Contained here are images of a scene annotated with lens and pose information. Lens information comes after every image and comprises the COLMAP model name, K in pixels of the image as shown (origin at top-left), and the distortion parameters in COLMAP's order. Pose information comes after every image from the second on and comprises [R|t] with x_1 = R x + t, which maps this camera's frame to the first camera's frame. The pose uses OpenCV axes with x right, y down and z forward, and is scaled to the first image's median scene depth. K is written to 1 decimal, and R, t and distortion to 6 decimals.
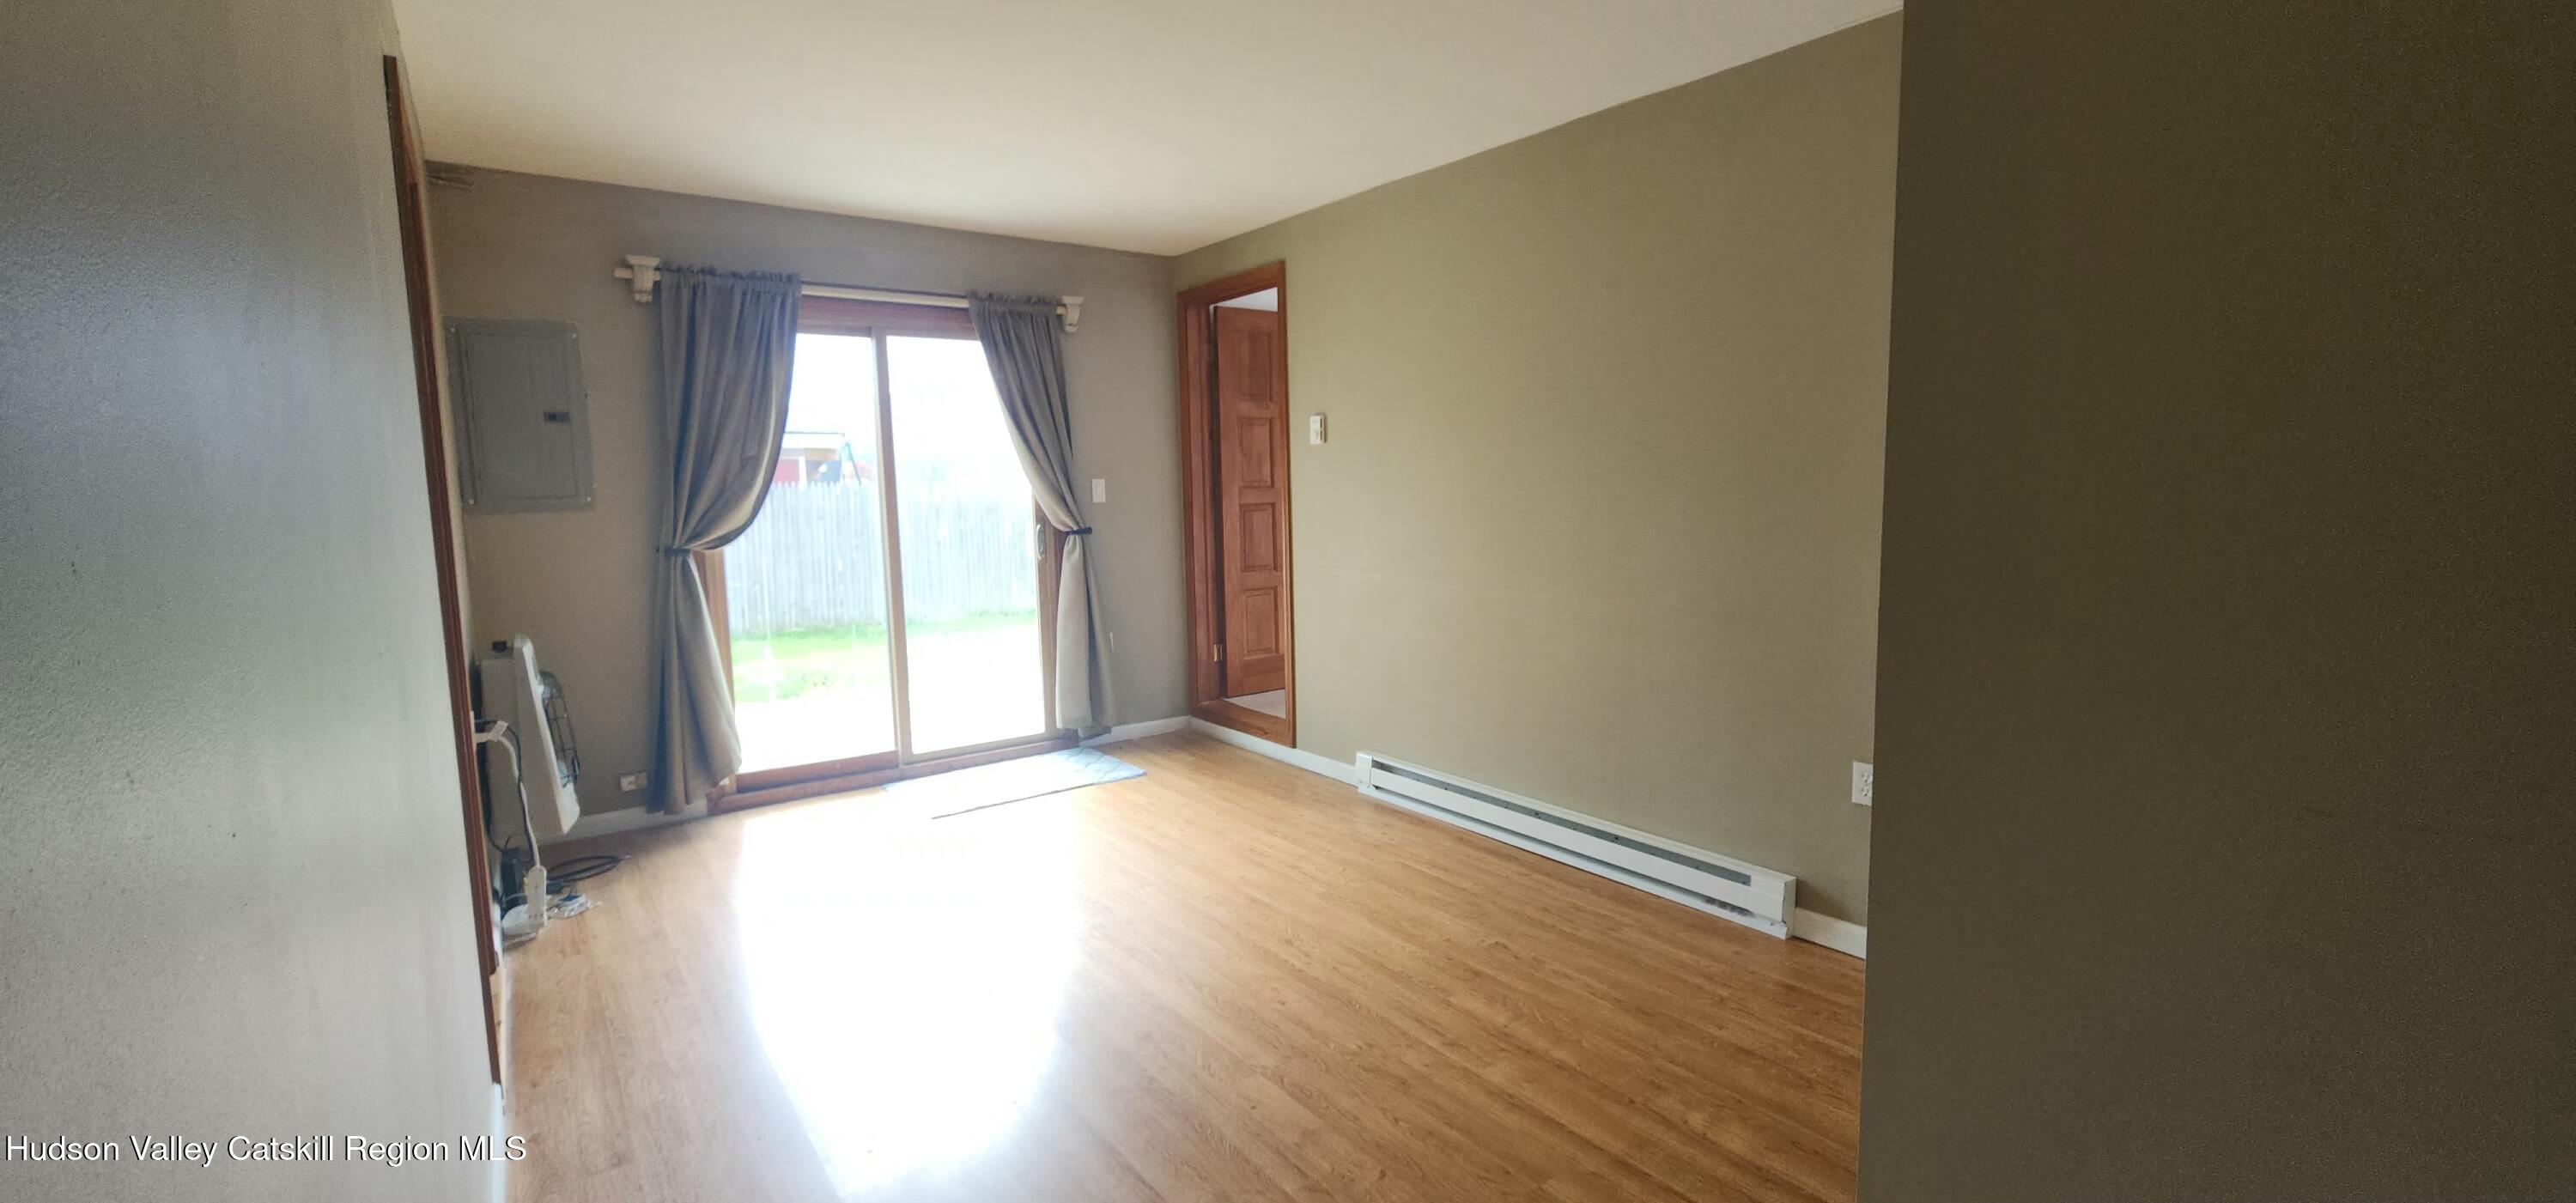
lens RADIAL K [[1043.4, 0, 1273.1], [0, 1043.4, 589.4], [0, 0, 1]] dist [0.003362, 0.000204]
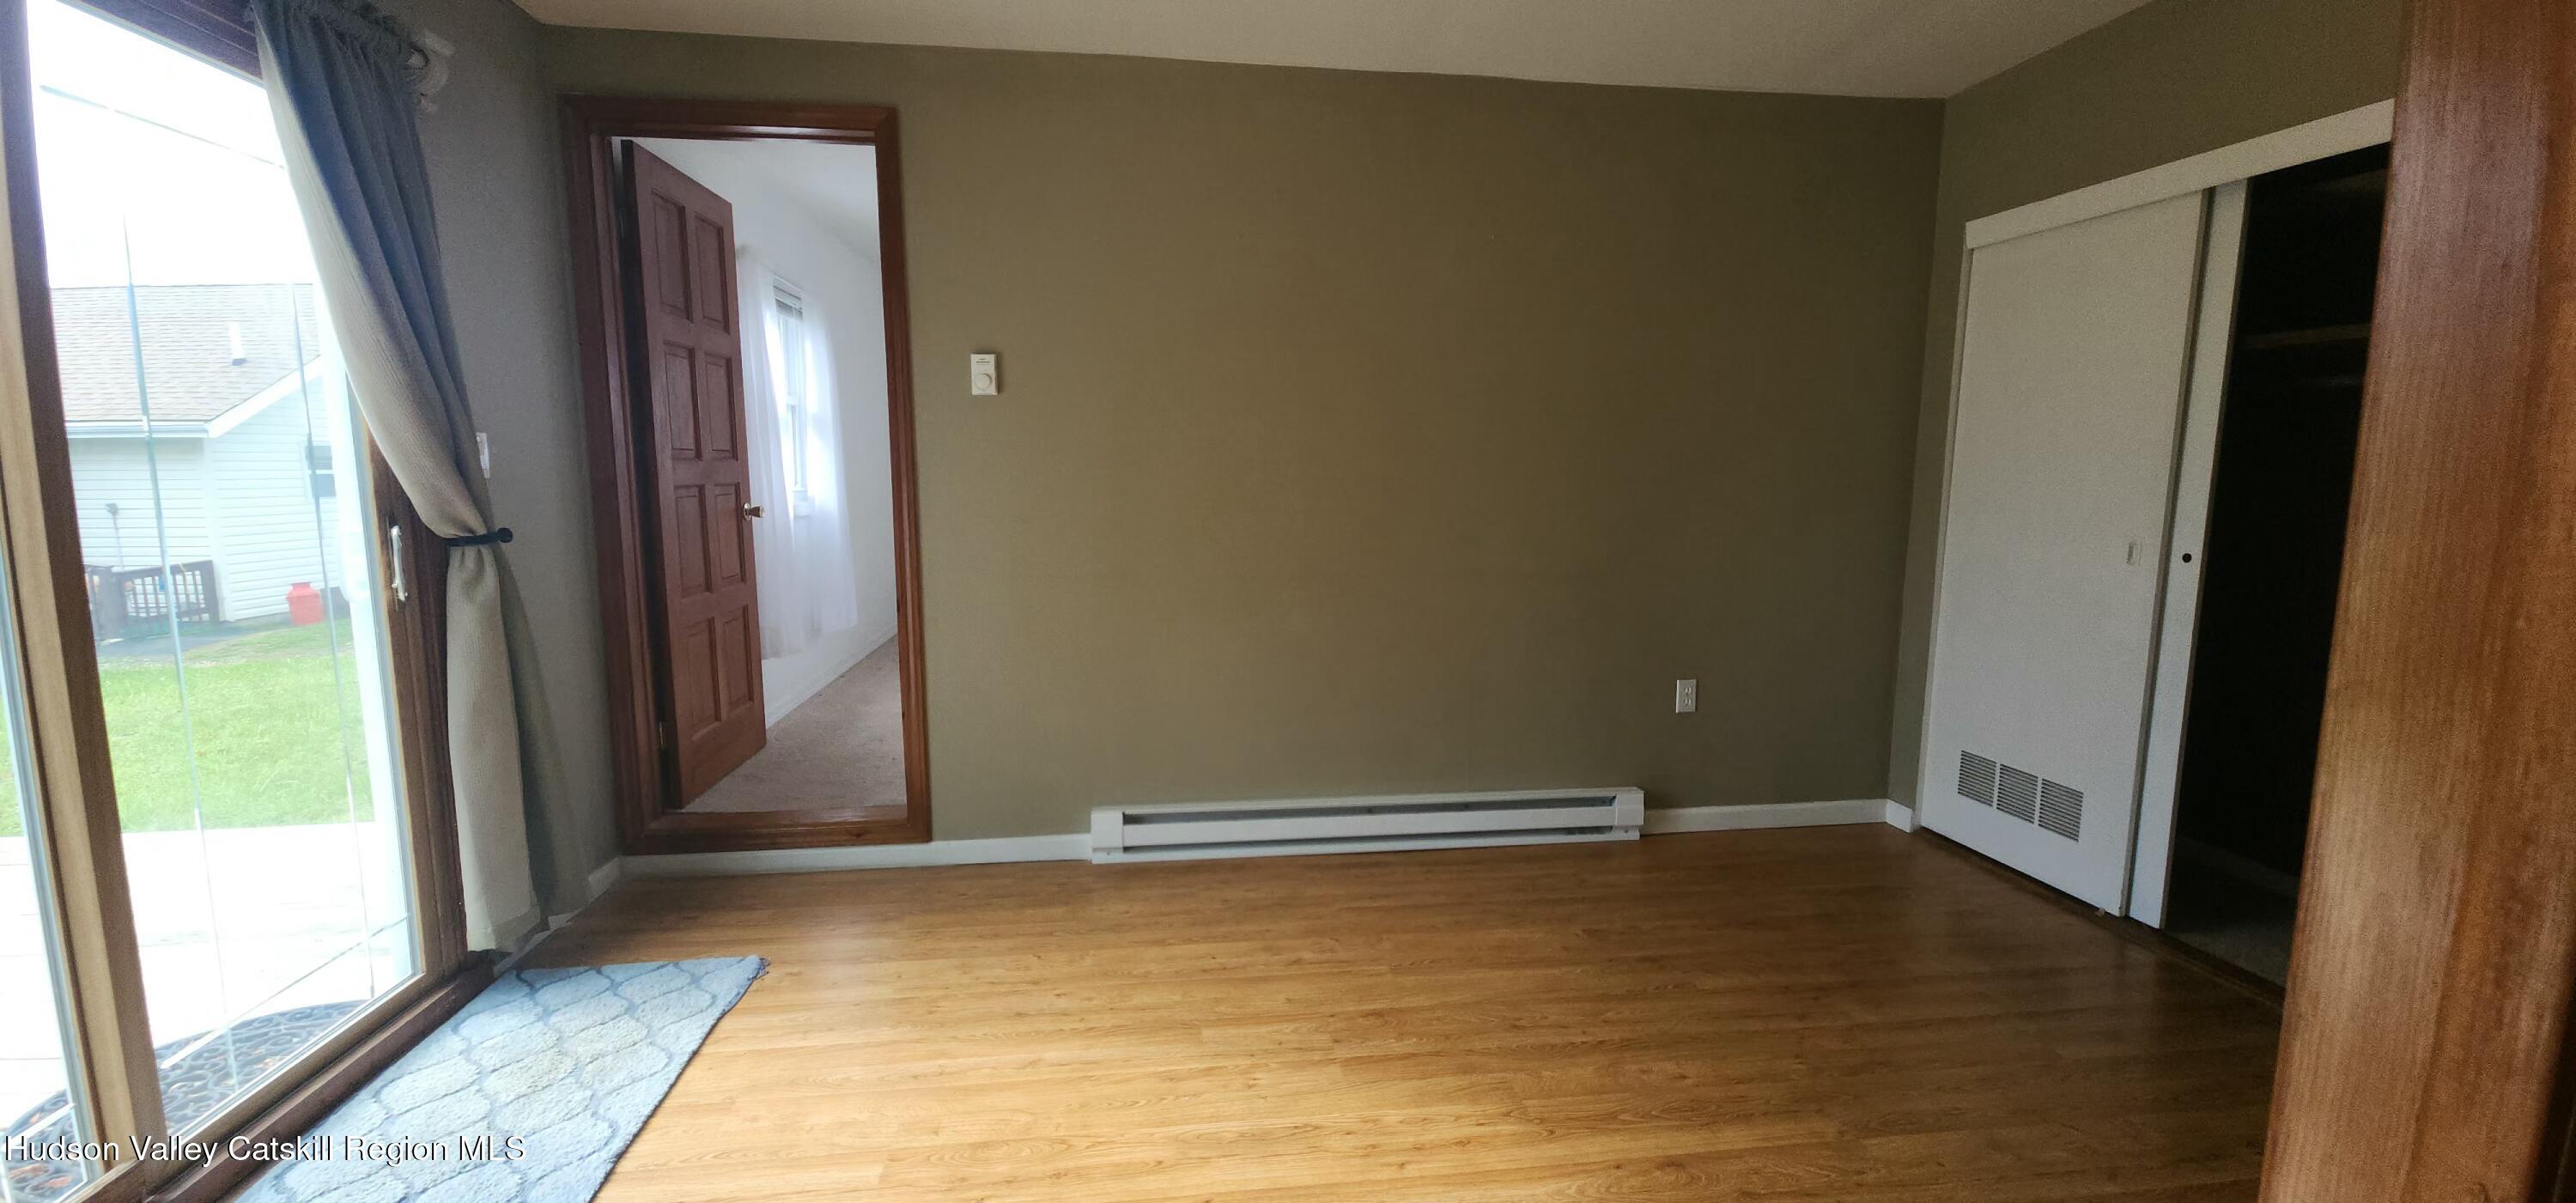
lens RADIAL K [[1043.4, 0, 1273.1], [0, 1043.4, 589.4], [0, 0, 1]] dist [0.003362, 0.000204]
pose [[0.492650, -0.083373, 0.866224, -0.565714], [0.081254, 0.995459, 0.049601, -0.034359], [-0.866426, 0.045948, 0.497187, 0.584536]]
